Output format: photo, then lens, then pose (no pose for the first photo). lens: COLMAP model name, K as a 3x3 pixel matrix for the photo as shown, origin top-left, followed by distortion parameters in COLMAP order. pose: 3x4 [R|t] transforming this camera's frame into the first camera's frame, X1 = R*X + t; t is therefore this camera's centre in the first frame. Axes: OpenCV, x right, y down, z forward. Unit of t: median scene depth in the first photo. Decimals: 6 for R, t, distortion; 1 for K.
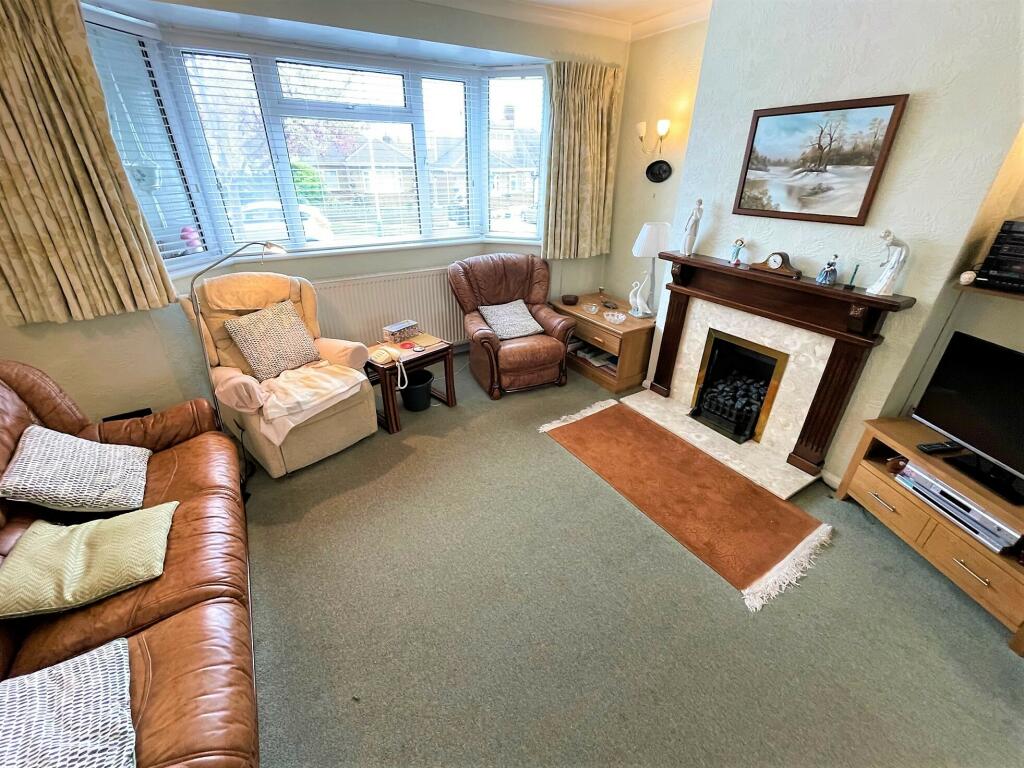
lens RADIAL K [[435.6, 0, 513.2], [0, 435.6, 387.2], [0, 0, 1]] dist [-0.005207, -0.000623]
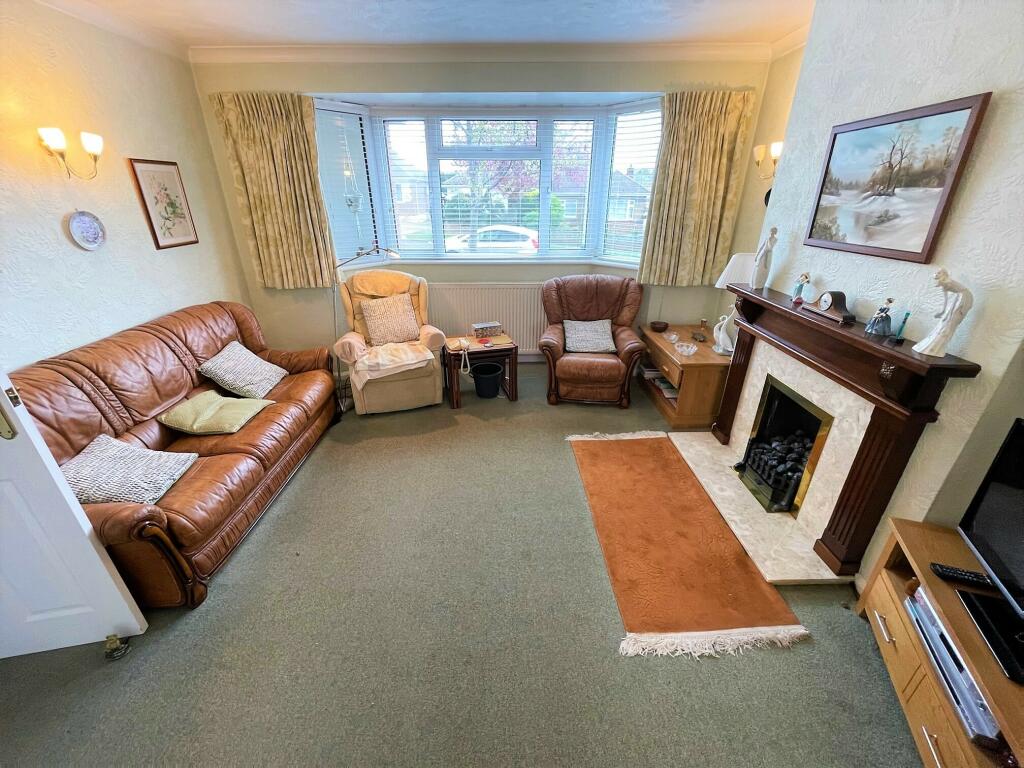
lens RADIAL K [[435.6, 0, 513.2], [0, 435.6, 387.2], [0, 0, 1]] dist [-0.005207, -0.000623]
pose [[0.851710, 0.202054, -0.483492, 0.493128], [-0.228485, 0.973538, 0.004353, 0.003803], [0.471577, 0.106763, 0.875338, 0.005823]]
